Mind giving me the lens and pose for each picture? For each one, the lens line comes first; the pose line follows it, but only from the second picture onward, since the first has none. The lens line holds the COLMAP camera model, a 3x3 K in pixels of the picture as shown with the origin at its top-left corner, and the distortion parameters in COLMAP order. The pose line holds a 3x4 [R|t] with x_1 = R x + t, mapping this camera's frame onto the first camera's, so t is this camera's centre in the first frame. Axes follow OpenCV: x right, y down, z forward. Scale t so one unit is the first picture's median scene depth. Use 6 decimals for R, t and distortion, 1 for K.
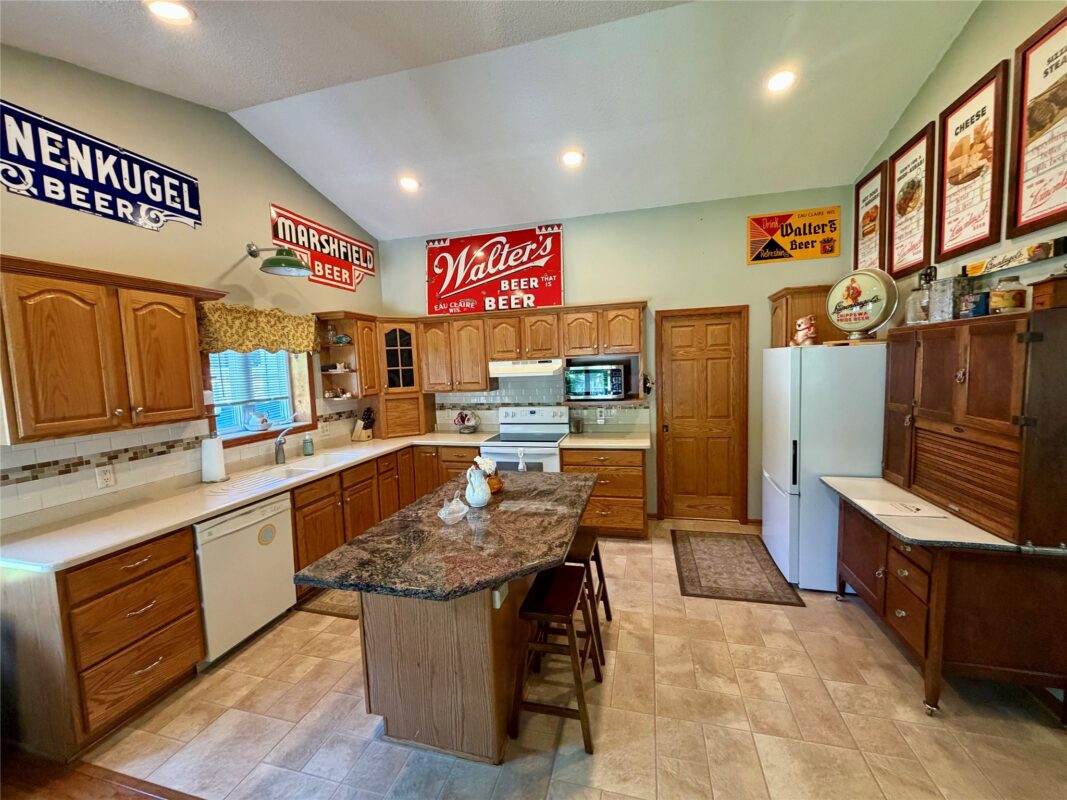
lens RADIAL K [[425.0, 0, 533.6], [0, 425.0, 400.7], [0, 0, 1]] dist [0.000215, -0.000295]
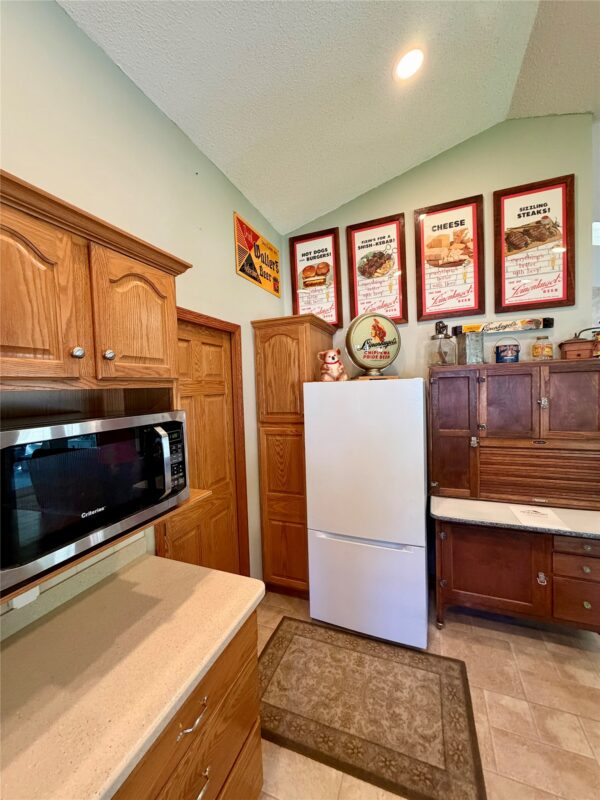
lens RADIAL K [[318.7, 0, 300.4], [0, 318.7, 399.6], [0, 0, 1]] dist [0.000215, -0.000295]
pose [[0.122979, -0.006803, 0.992386, -0.069351], [0.115110, 0.993325, -0.007455, -0.099626], [-0.985711, 0.115151, 0.122941, 1.089251]]
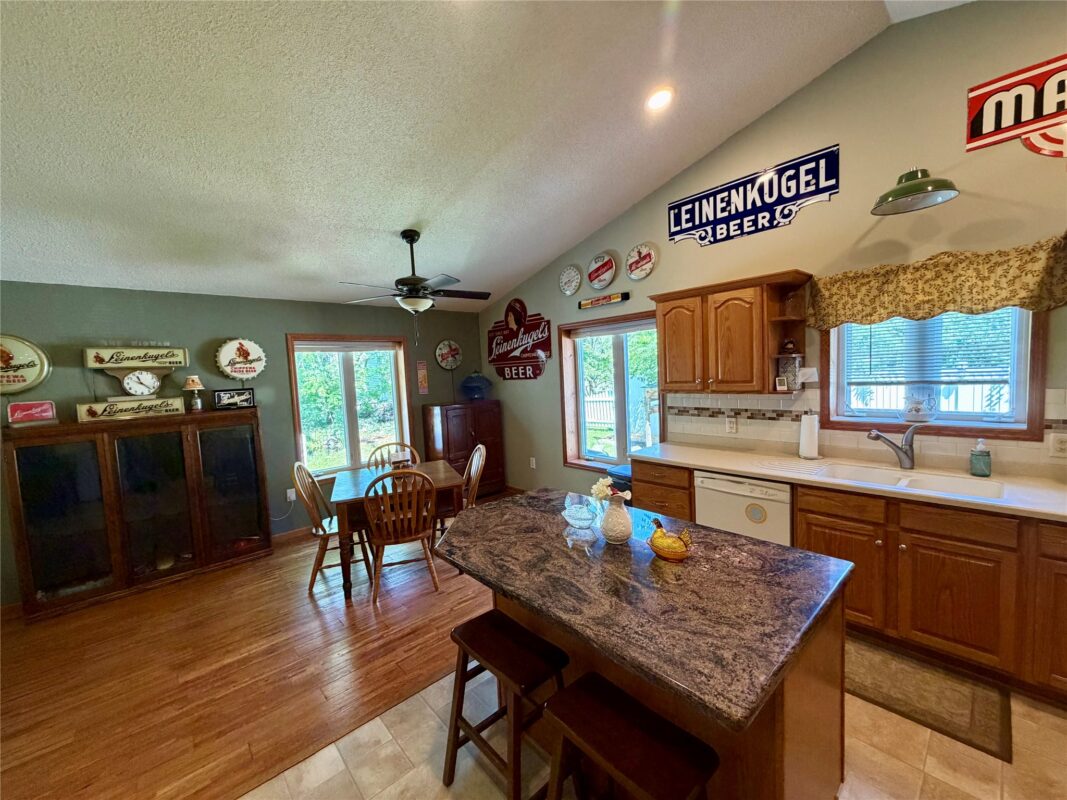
lens RADIAL K [[425.0, 0, 530.0], [0, 425.0, 399.7], [0, 0, 1]] dist [0.000215, -0.000295]
pose [[-0.548777, 0.121275, -0.827125, 0.419552], [-0.002999, 0.989129, 0.147018, -0.090001], [0.835963, 0.083161, -0.542448, 0.940747]]
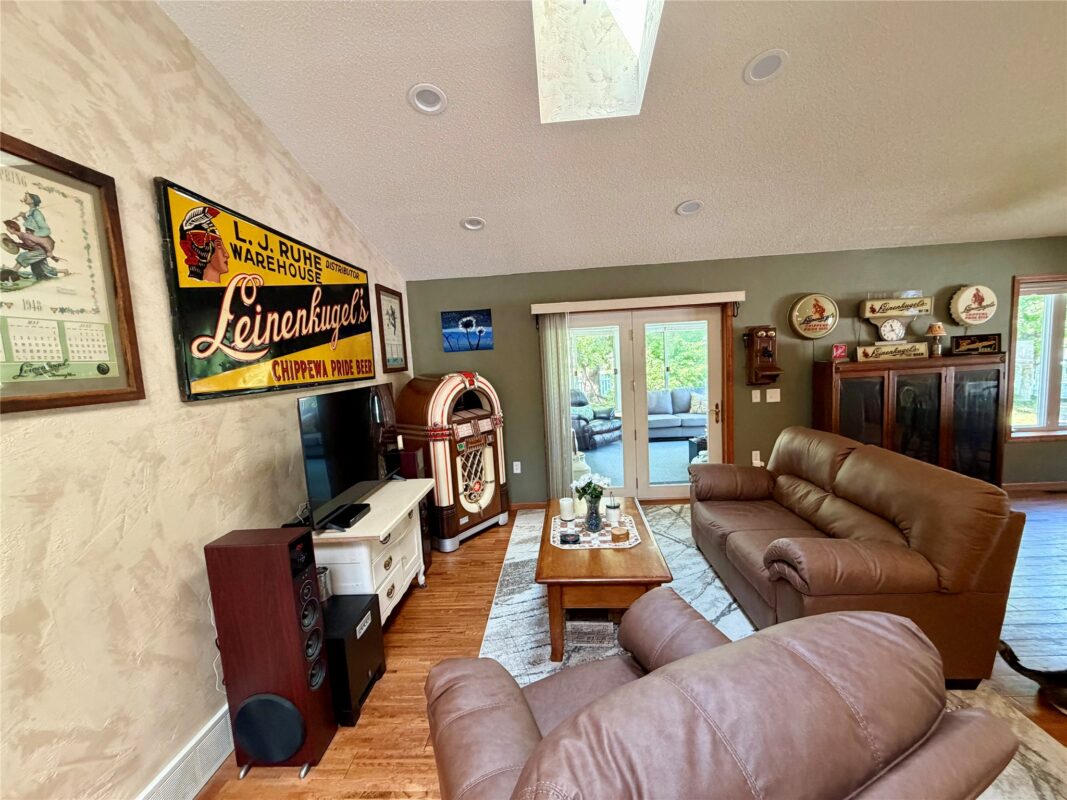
lens RADIAL K [[425.0, 0, 533.5], [0, 425.0, 399.7], [0, 0, 1]] dist [0.000215, -0.000295]
pose [[-0.975836, 0.112716, -0.187188, 1.429171], [0.076714, 0.978876, 0.189515, -0.086919], [0.204595, 0.170576, -0.963870, 0.511092]]
